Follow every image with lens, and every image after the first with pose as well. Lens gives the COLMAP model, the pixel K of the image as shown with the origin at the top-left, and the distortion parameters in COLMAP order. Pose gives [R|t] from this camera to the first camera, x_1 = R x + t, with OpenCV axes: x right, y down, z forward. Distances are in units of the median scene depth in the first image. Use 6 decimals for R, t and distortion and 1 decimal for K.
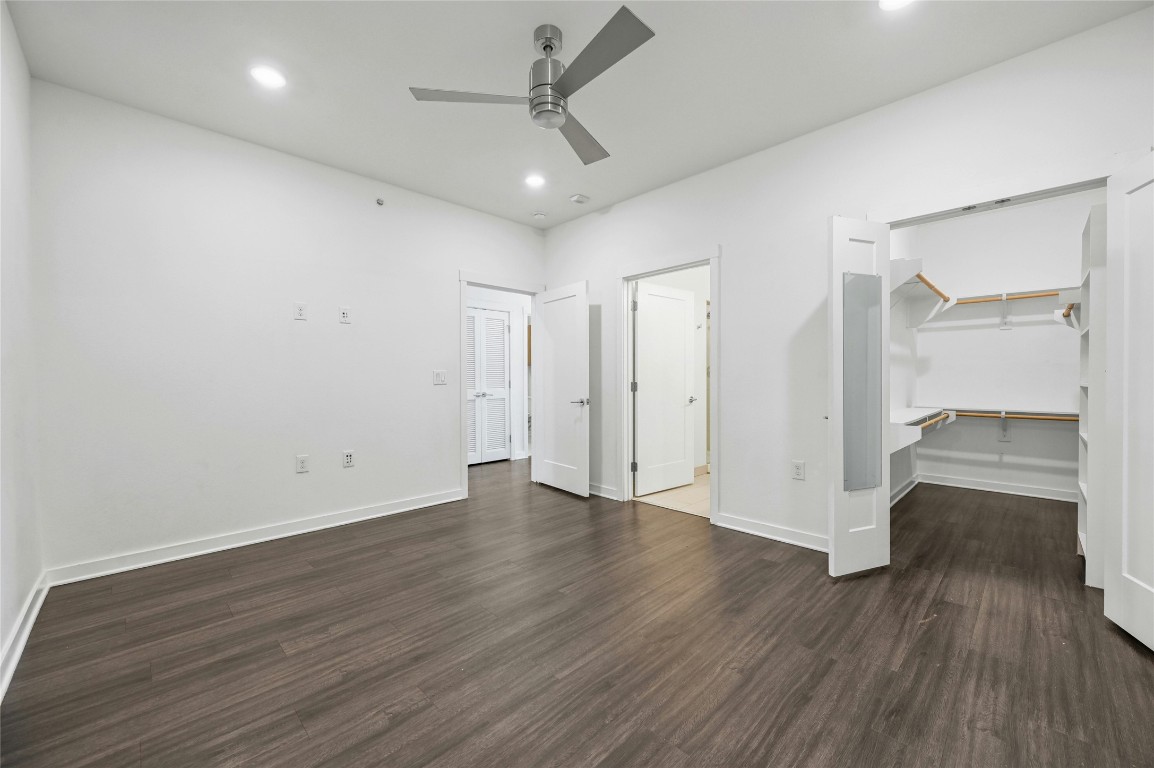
lens RADIAL K [[458.5, 0, 575.7], [0, 458.5, 382.3], [0, 0, 1]] dist [-0.001164, 0.000194]
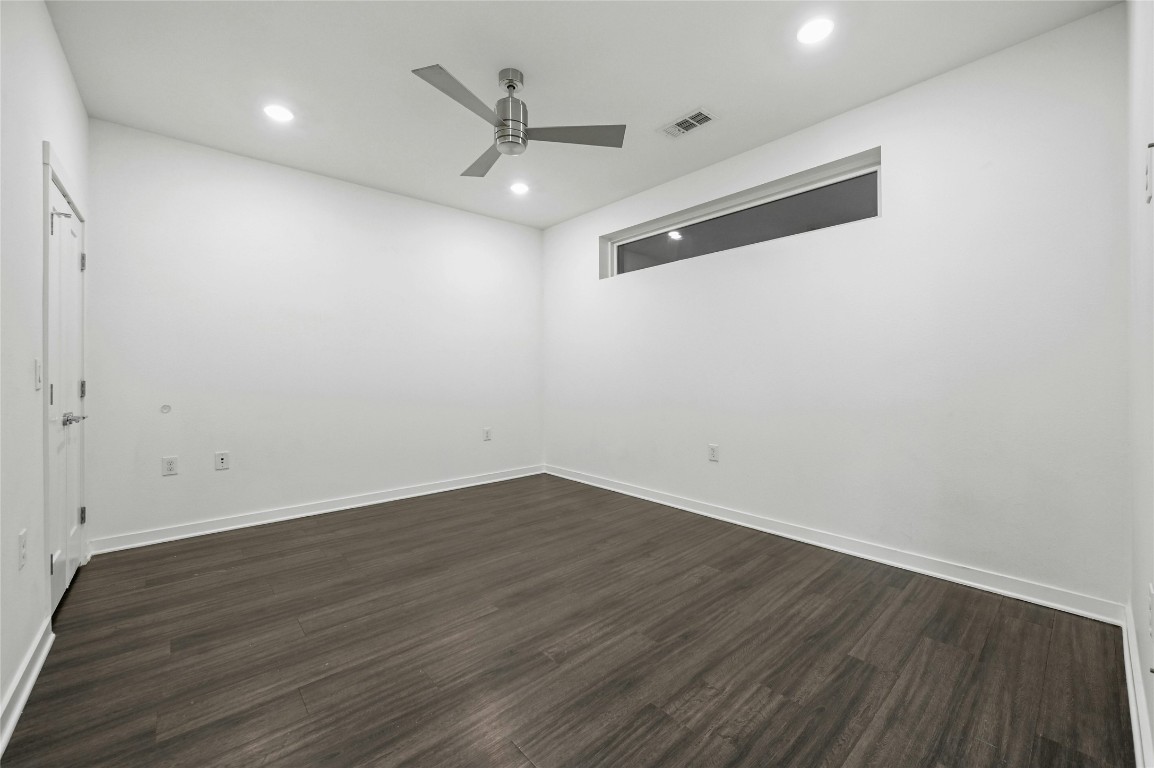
lens RADIAL K [[458.5, 0, 575.0], [0, 458.5, 374.1], [0, 0, 1]] dist [-0.001164, 0.000194]
pose [[-0.998098, 0.010536, 0.060733, -0.295589], [0.011256, 0.999870, 0.011529, -0.017704], [-0.060603, 0.012191, -0.998087, 2.247302]]
